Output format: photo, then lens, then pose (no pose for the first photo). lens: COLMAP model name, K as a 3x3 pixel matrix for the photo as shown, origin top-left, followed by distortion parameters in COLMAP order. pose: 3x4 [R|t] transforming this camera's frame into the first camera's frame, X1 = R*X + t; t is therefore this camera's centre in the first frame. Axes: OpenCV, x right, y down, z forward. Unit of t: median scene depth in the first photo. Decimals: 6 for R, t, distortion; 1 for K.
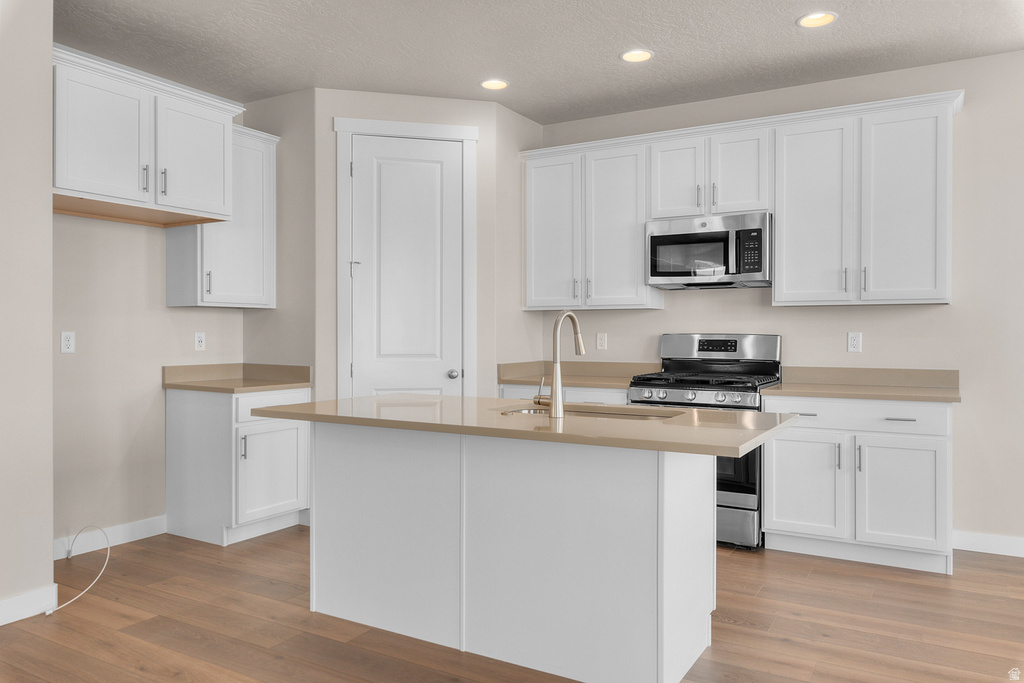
lens RADIAL K [[751.2, 0, 512.0], [0, 751.2, 341.5], [0, 0, 1]] dist [-0.003018, -0.000646]
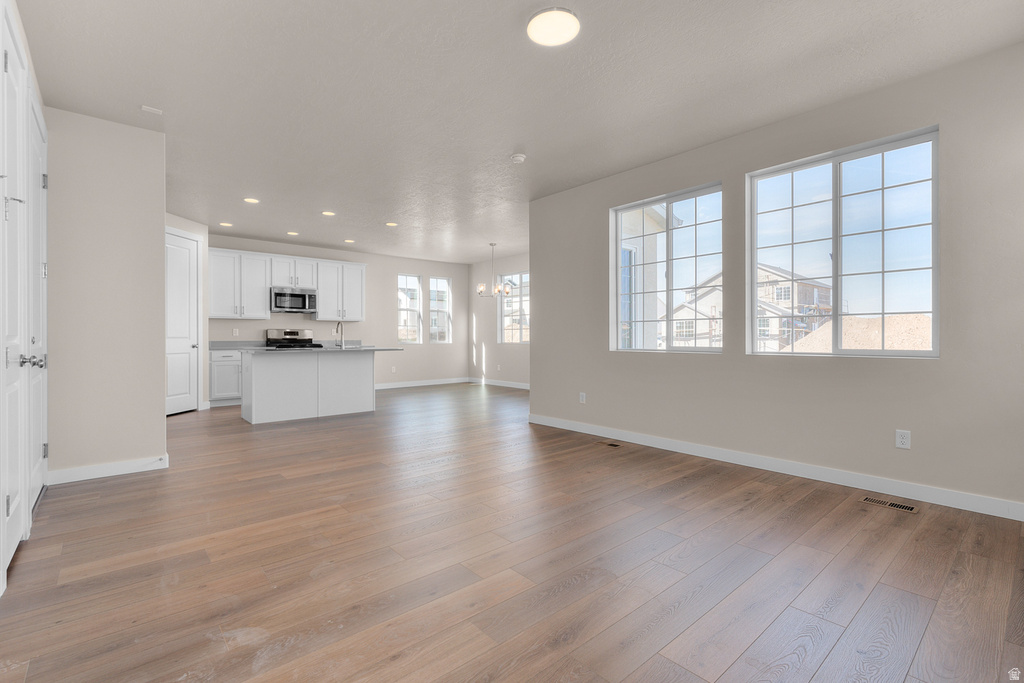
lens RADIAL K [[463.0, 0, 512.0], [0, 463.0, 341.5], [0, 0, 1]] dist [0.000182, -0.000002]
pose [[0.319503, -0.008268, 0.947549, -1.108462], [0.016799, 0.999854, 0.003060, 0.044224], [-0.947436, 0.014940, 0.319595, -0.328948]]
